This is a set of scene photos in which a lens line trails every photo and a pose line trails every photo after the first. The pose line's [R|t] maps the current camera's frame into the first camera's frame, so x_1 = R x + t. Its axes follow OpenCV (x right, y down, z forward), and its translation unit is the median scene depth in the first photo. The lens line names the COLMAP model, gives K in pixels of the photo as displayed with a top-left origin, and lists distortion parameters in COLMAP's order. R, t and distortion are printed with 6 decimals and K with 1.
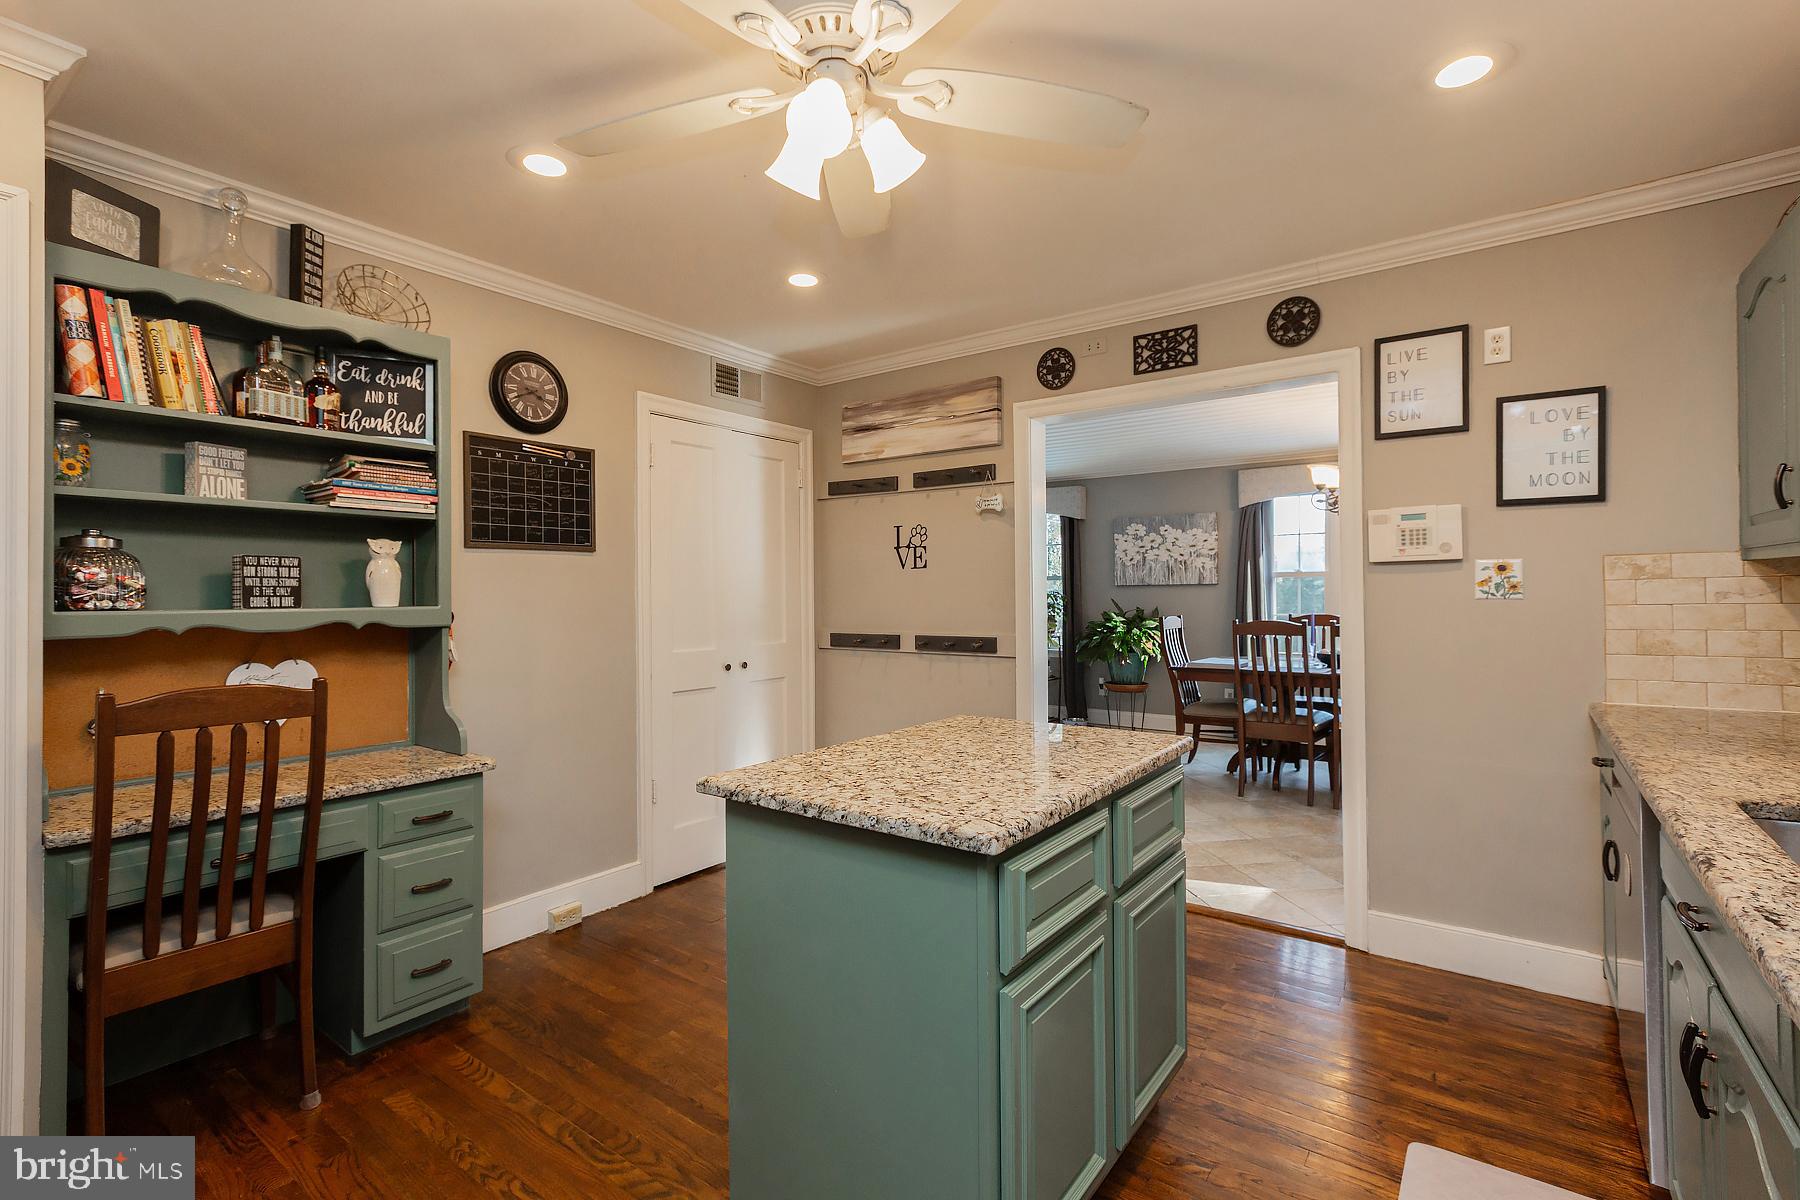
lens RADIAL K [[812.1, 0, 917.9], [0, 812.1, 589.1], [0, 0, 1]] dist [-0.001113, 0.000679]
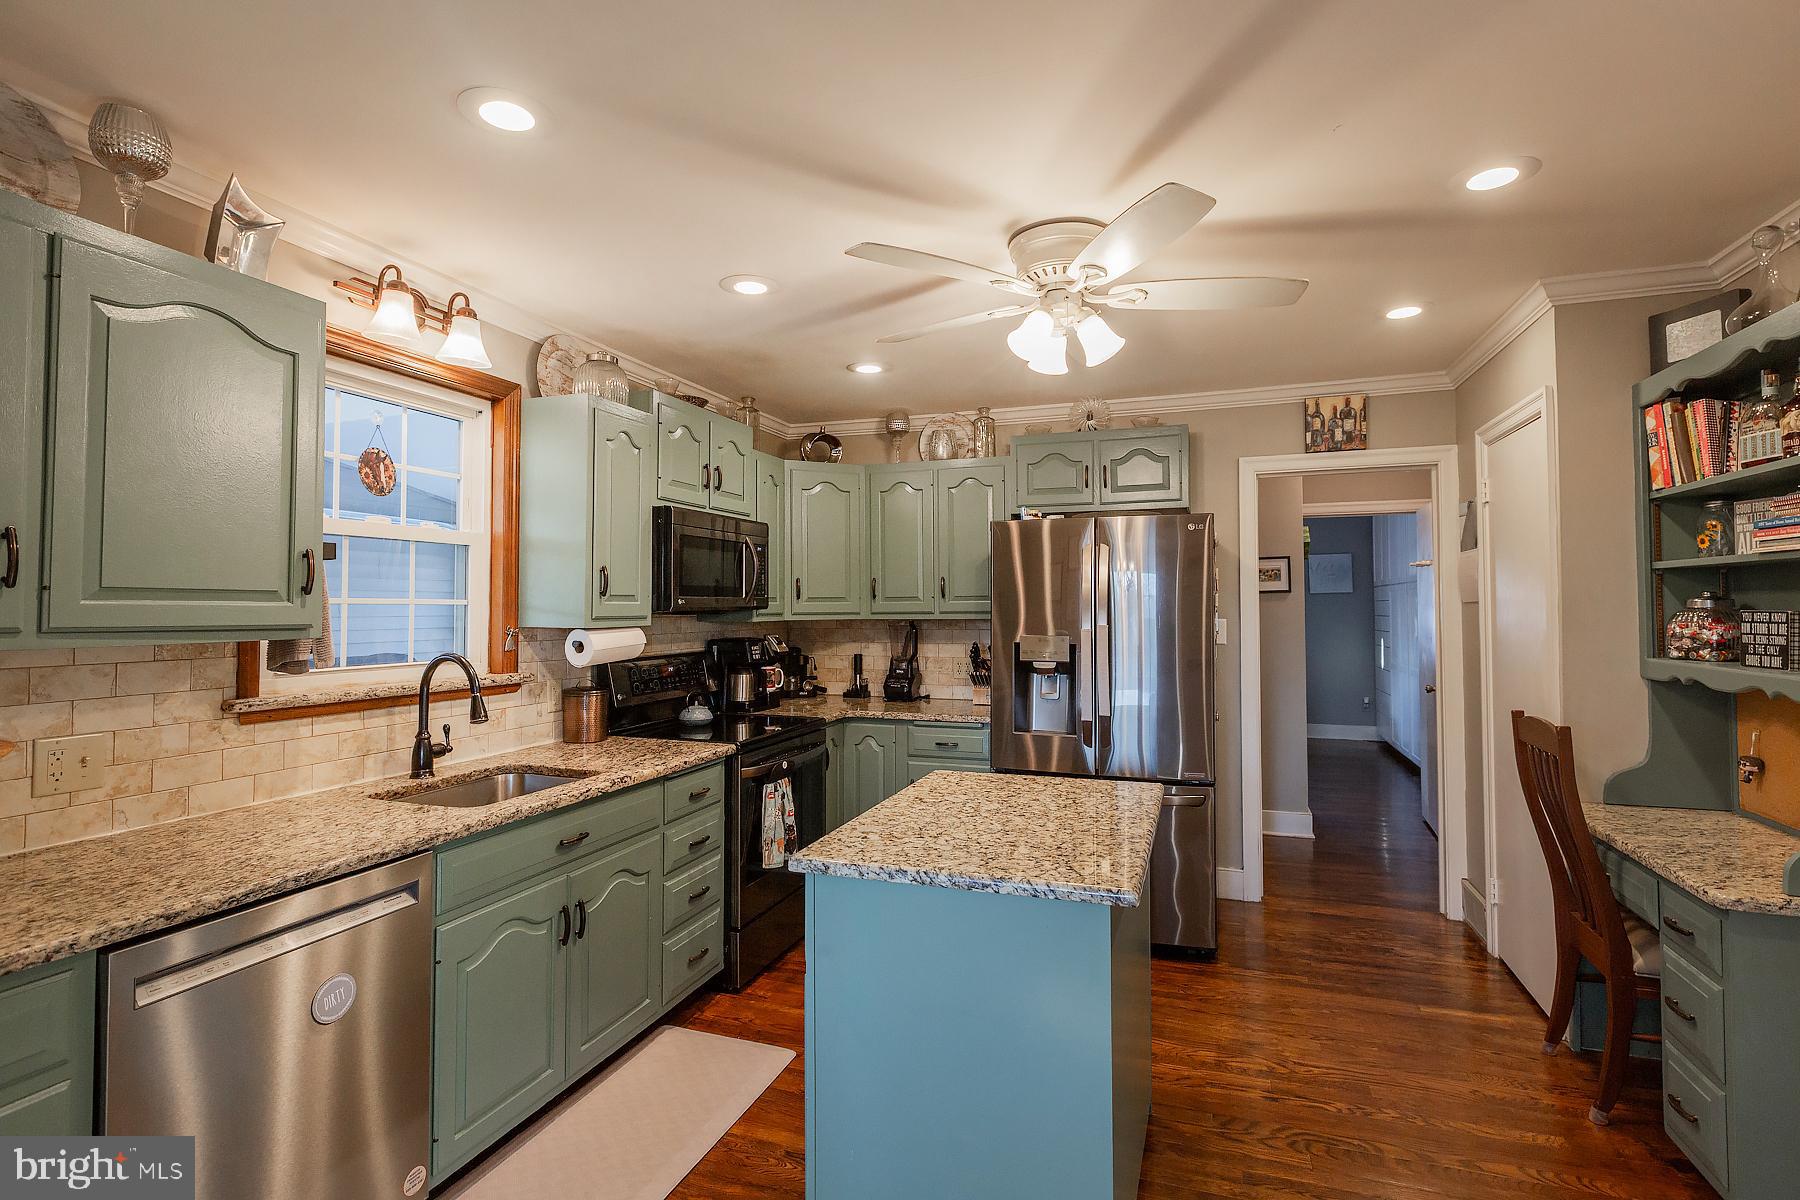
lens RADIAL K [[864.5, 0, 897.3], [0, 864.5, 588.7], [0, 0, 1]] dist [0.002463, -0.000506]
pose [[-0.962843, 0.007353, -0.269963, 0.292969], [0.014232, 0.999622, -0.023533, -0.039823], [0.269688, -0.026501, -0.962583, 1.167041]]
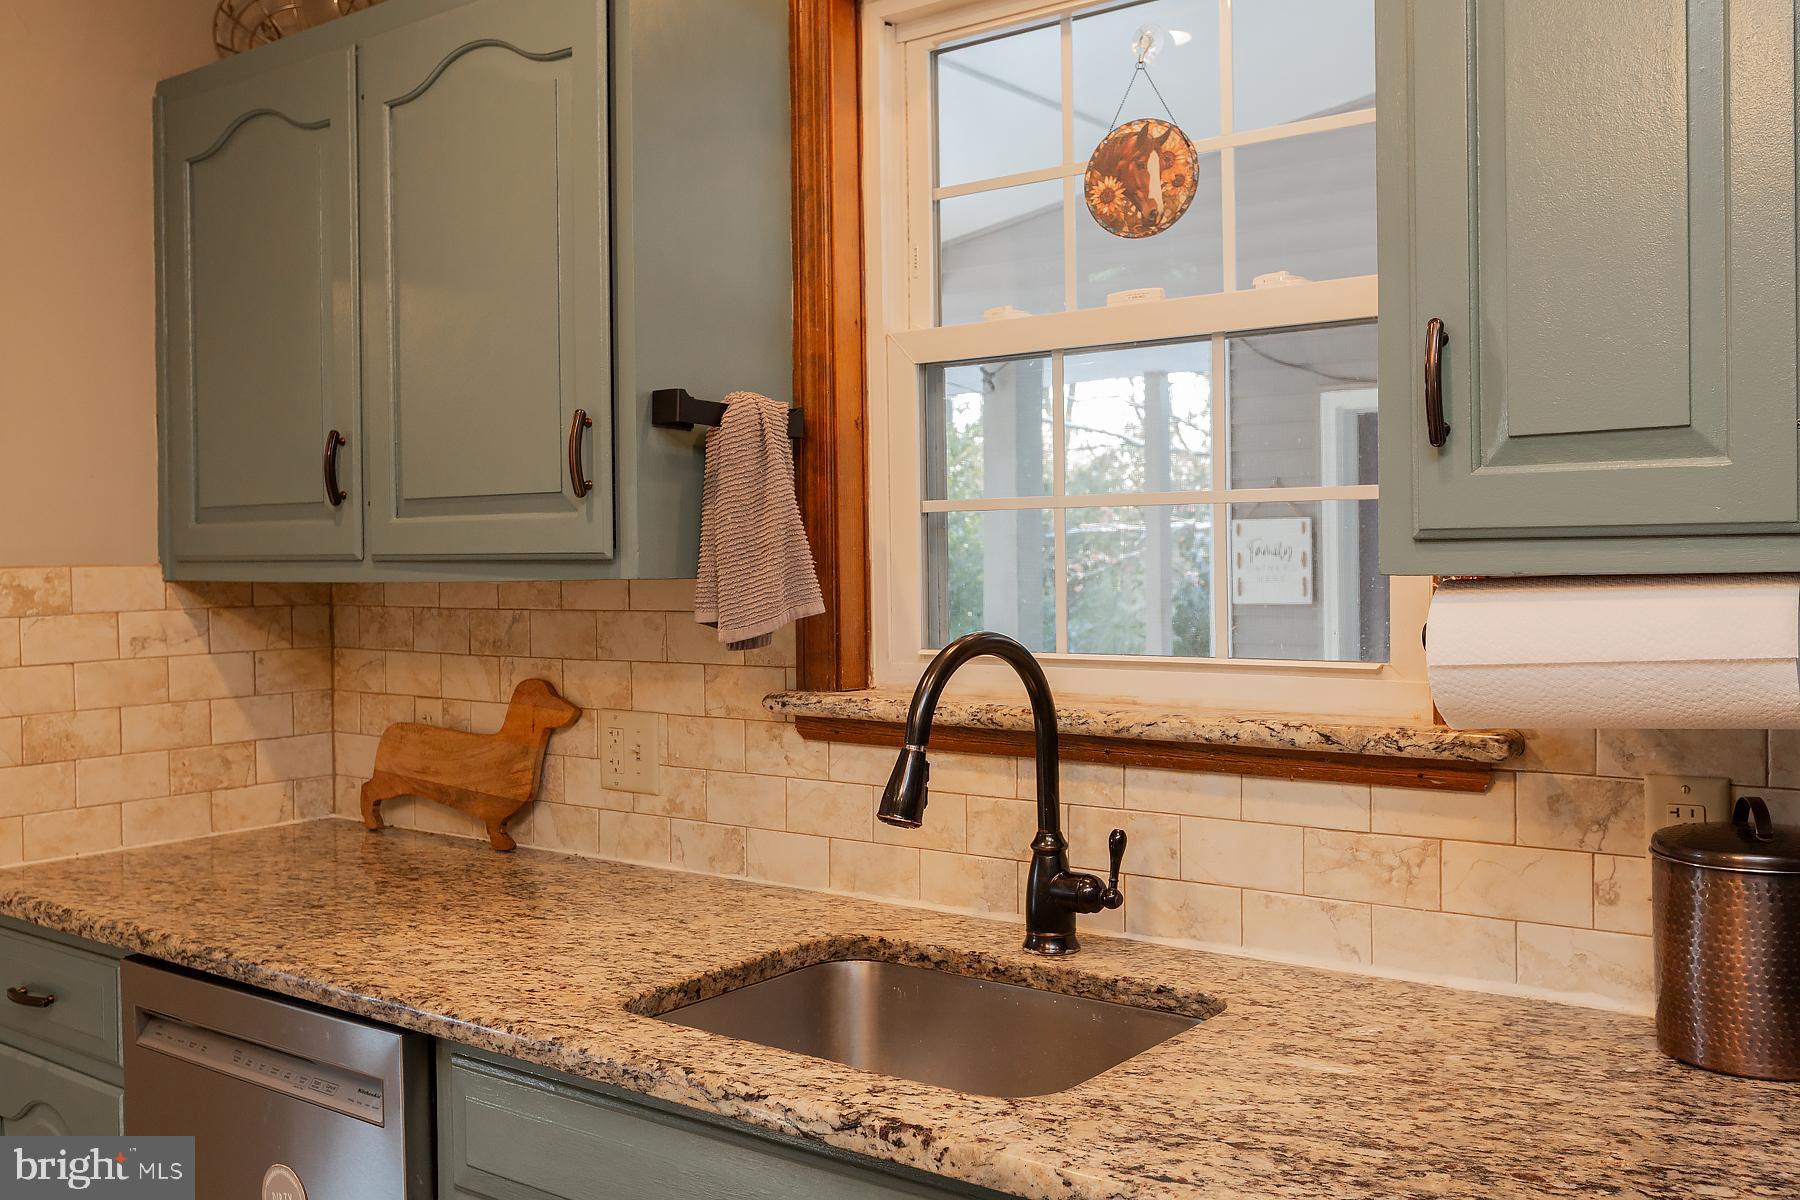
lens RADIAL K [[1621.0, 0, 902.5], [0, 1621.0, 585.0], [0, 0, 1]] dist [-0.007213, 0.003296]
pose [[0.029225, -0.002618, 0.999569, -0.078195], [0.004997, 0.999984, 0.002473, -0.023381], [-0.999560, 0.004923, 0.029238, 0.317841]]
